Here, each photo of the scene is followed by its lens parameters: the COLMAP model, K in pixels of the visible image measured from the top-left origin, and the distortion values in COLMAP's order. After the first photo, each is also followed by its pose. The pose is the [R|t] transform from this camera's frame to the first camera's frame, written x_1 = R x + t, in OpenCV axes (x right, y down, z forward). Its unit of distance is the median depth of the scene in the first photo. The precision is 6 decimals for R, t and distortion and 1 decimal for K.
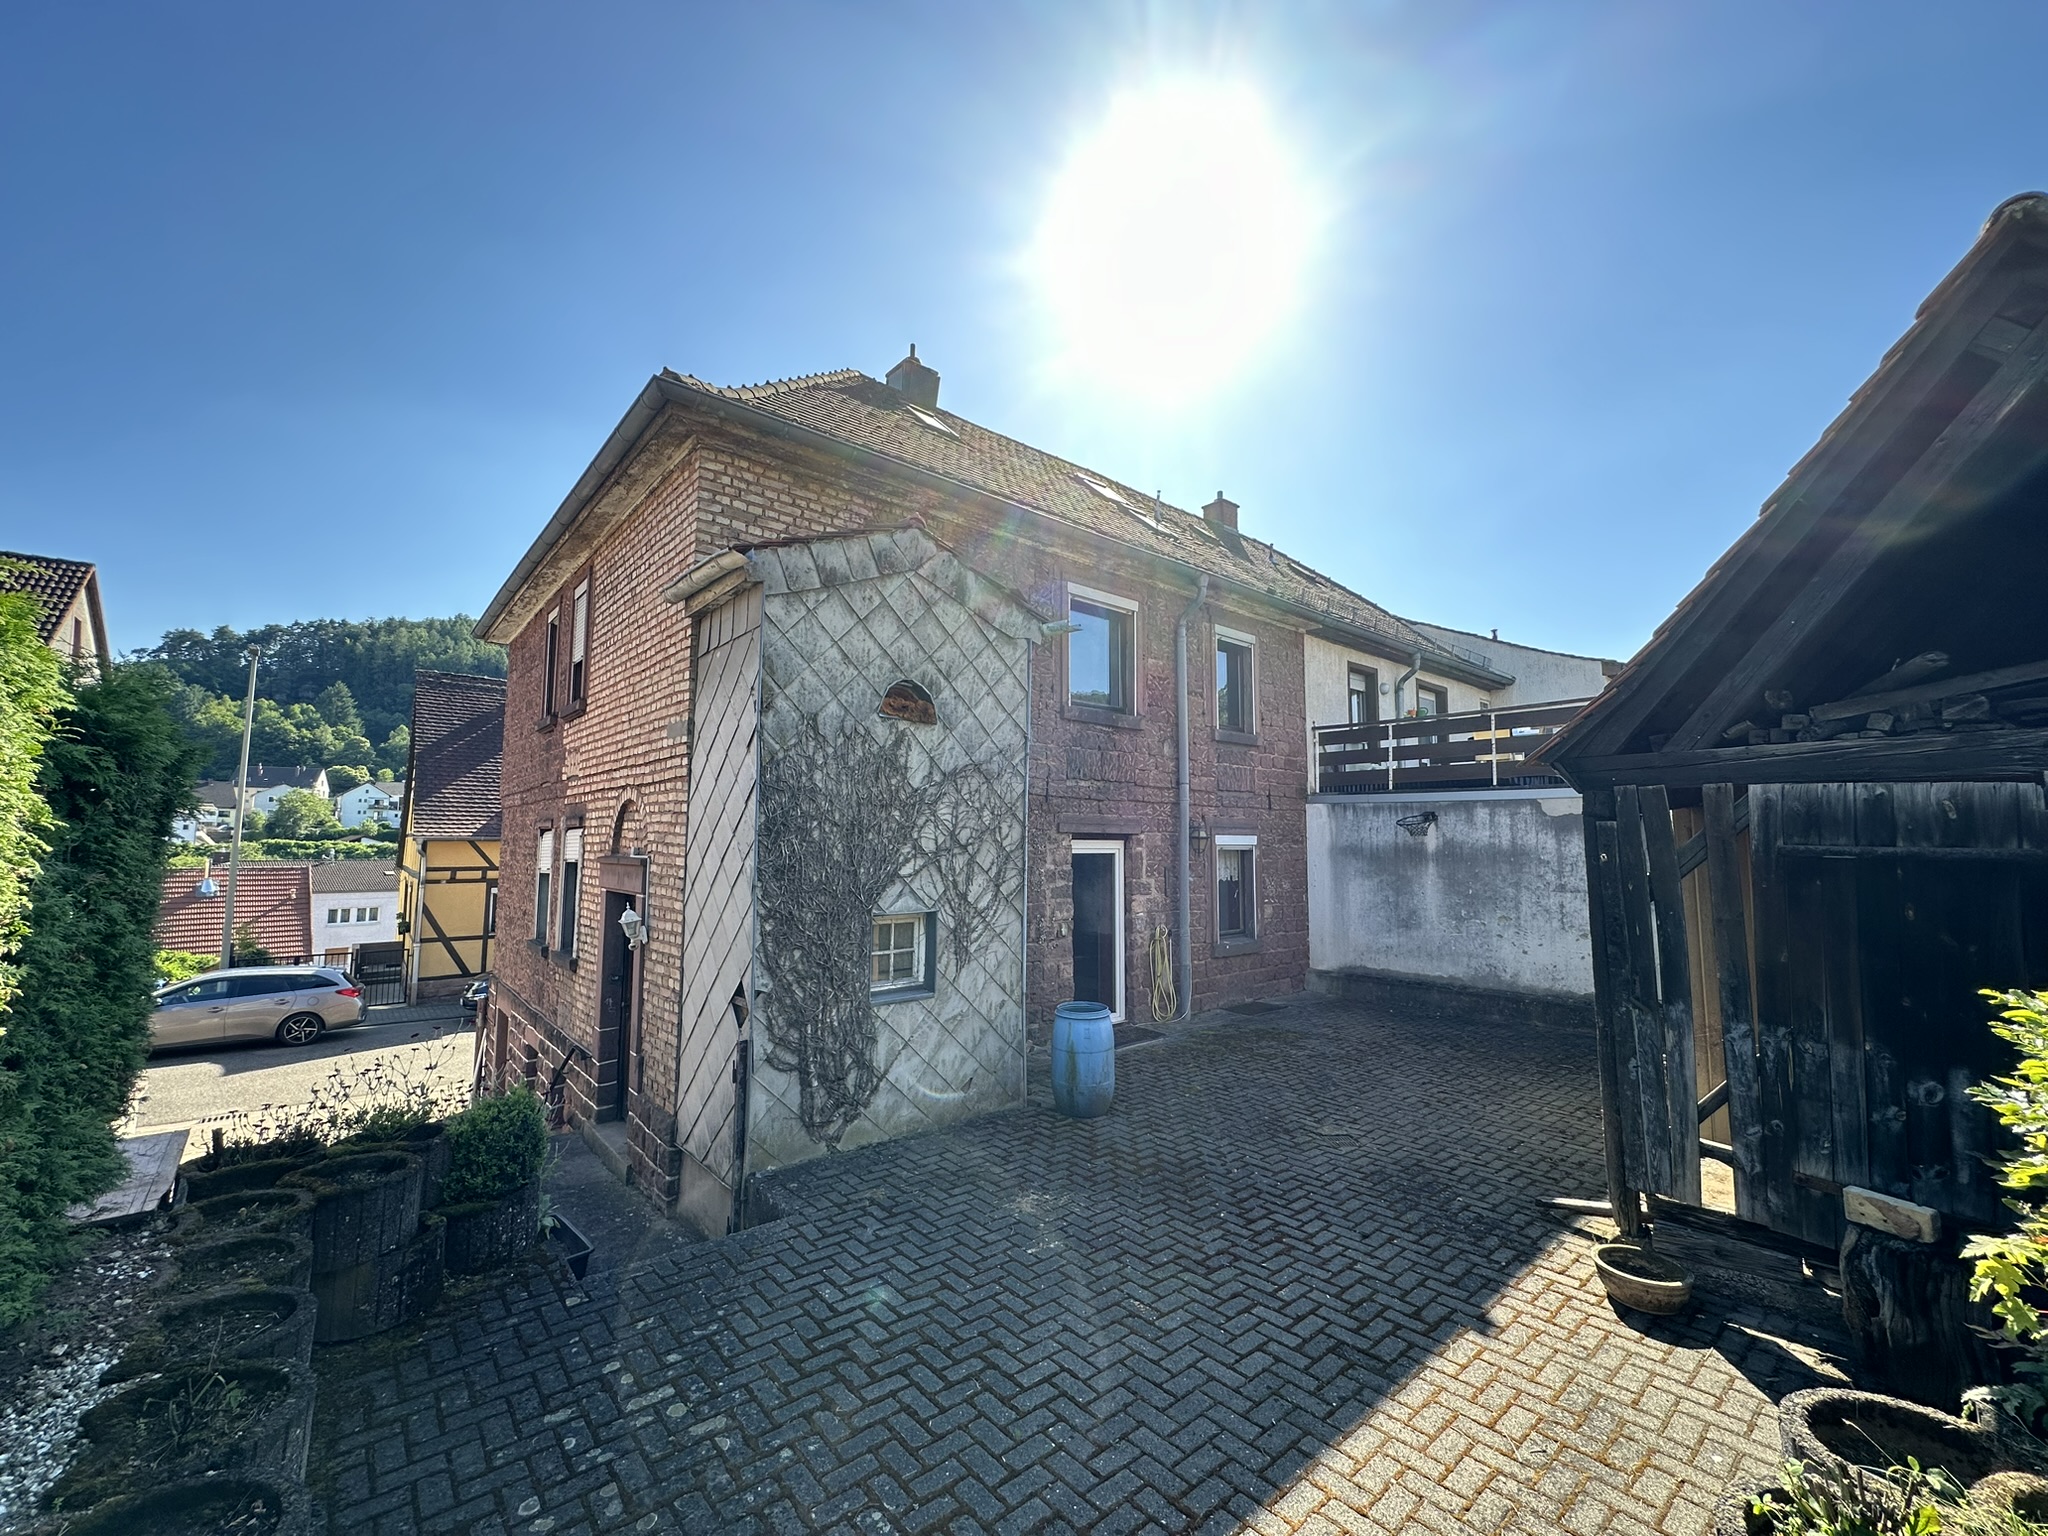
lens RADIAL K [[821.5, 0, 1028.6], [0, 821.5, 762.4], [0, 0, 1]] dist [-0.006487, 0.001341]
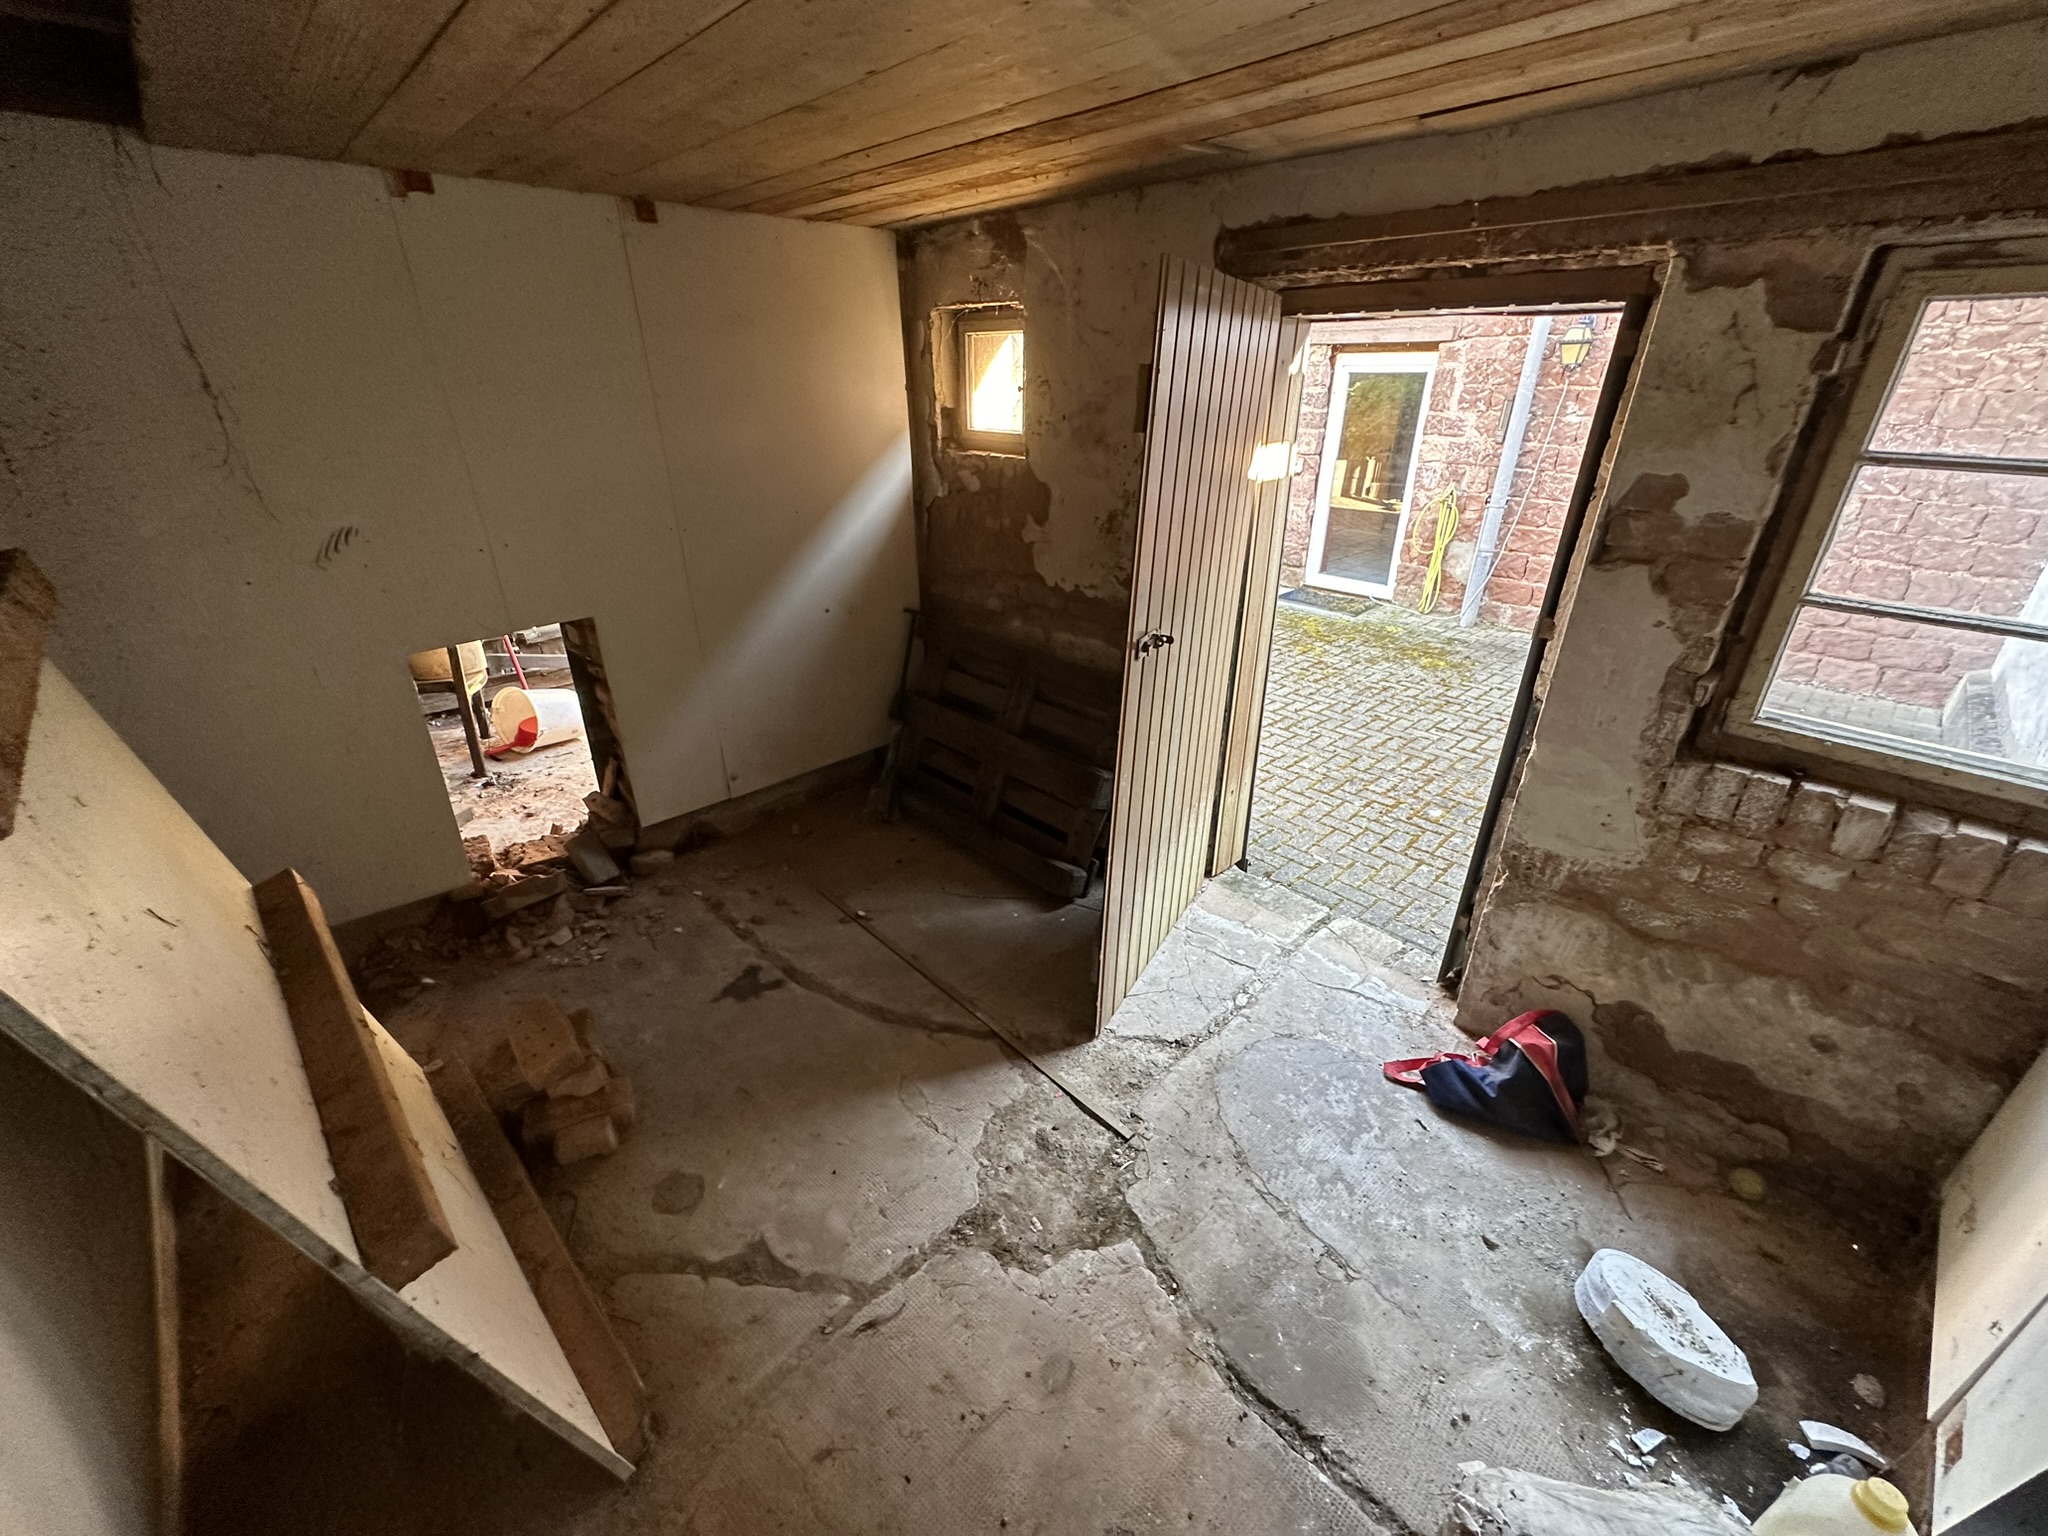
lens RADIAL K [[821.5, 0, 1015.6], [0, 821.5, 768.3], [0, 0, 1]] dist [-0.006487, 0.001341]
pose [[0.043606, 0.424667, -0.904299, 1.335054], [0.100552, 0.898698, 0.426885, 0.119196], [0.993976, -0.109544, -0.003513, 0.899335]]
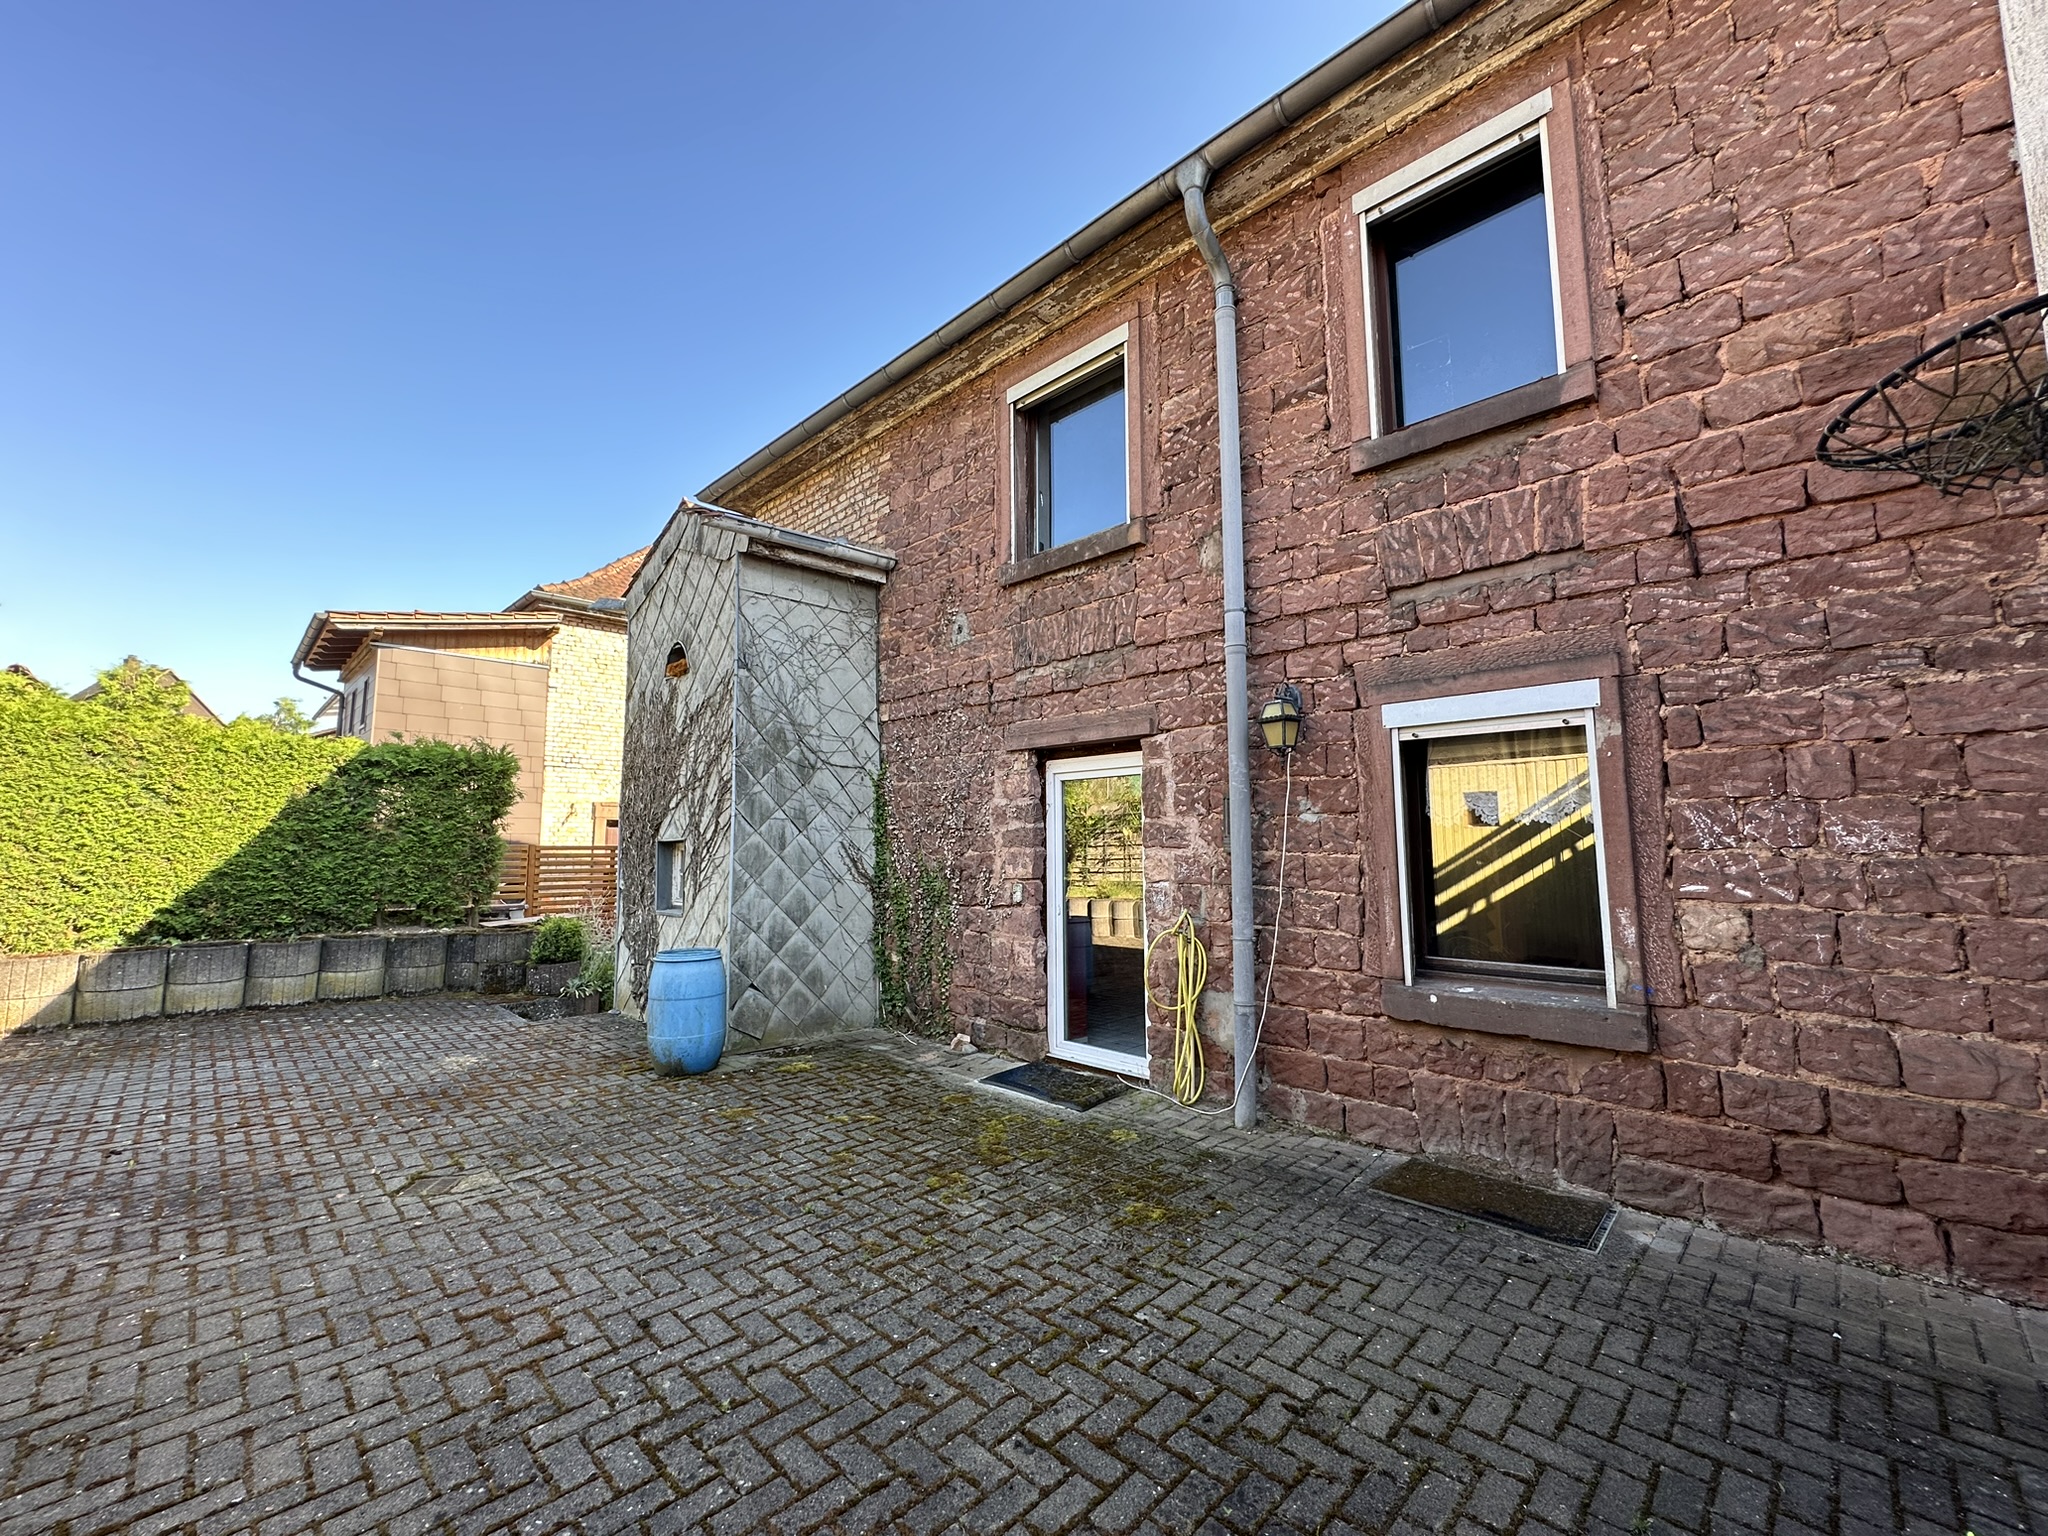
lens RADIAL K [[821.5, 0, 1019.6], [0, 821.5, 765.6], [0, 0, 1]] dist [-0.006487, 0.001341]
pose [[0.085058, -0.105511, -0.990774, 0.984067], [0.104400, 0.989848, -0.096450, 0.224983], [0.990891, -0.095233, 0.095209, 1.291382]]
